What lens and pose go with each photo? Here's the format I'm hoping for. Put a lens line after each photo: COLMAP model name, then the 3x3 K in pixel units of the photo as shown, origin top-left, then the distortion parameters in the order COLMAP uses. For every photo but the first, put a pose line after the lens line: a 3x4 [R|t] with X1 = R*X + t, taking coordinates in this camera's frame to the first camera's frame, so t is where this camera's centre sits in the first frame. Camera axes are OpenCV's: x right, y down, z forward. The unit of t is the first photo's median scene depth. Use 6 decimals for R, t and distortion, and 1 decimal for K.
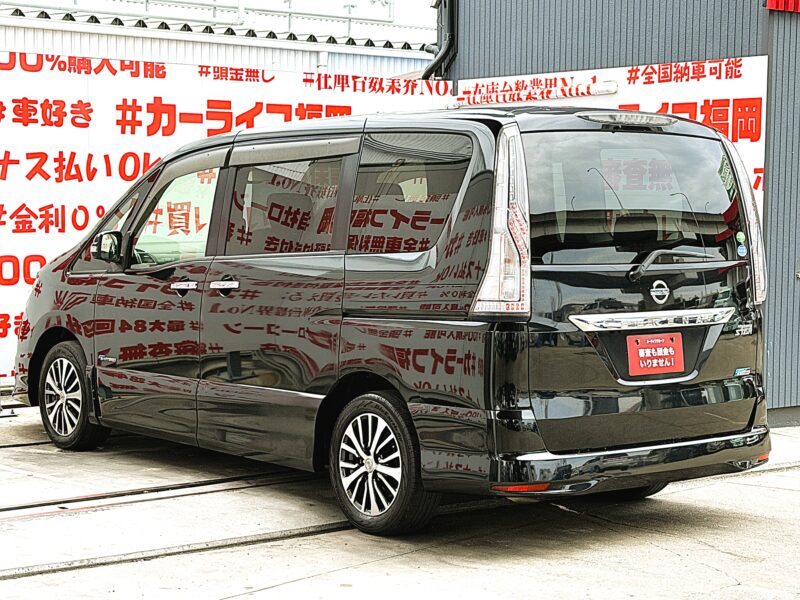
lens RADIAL K [[1577.7, 0, 398.6], [0, 1577.7, 323.9], [0, 0, 1]] dist [0.056455, 0.157786]
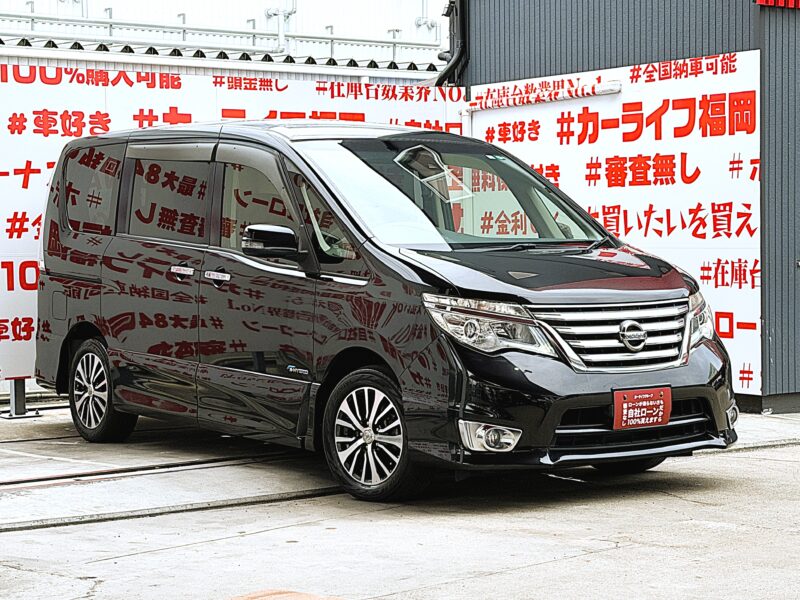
lens RADIAL K [[1692.6, 0, 401.7], [0, 1692.6, 316.9], [0, 0, 1]] dist [0.051849, 0.219835]
pose [[0.999130, -0.020151, -0.036502, 0.034238], [0.018945, 0.999273, -0.033082, 0.032992], [0.037142, 0.032361, 0.998786, -0.095066]]
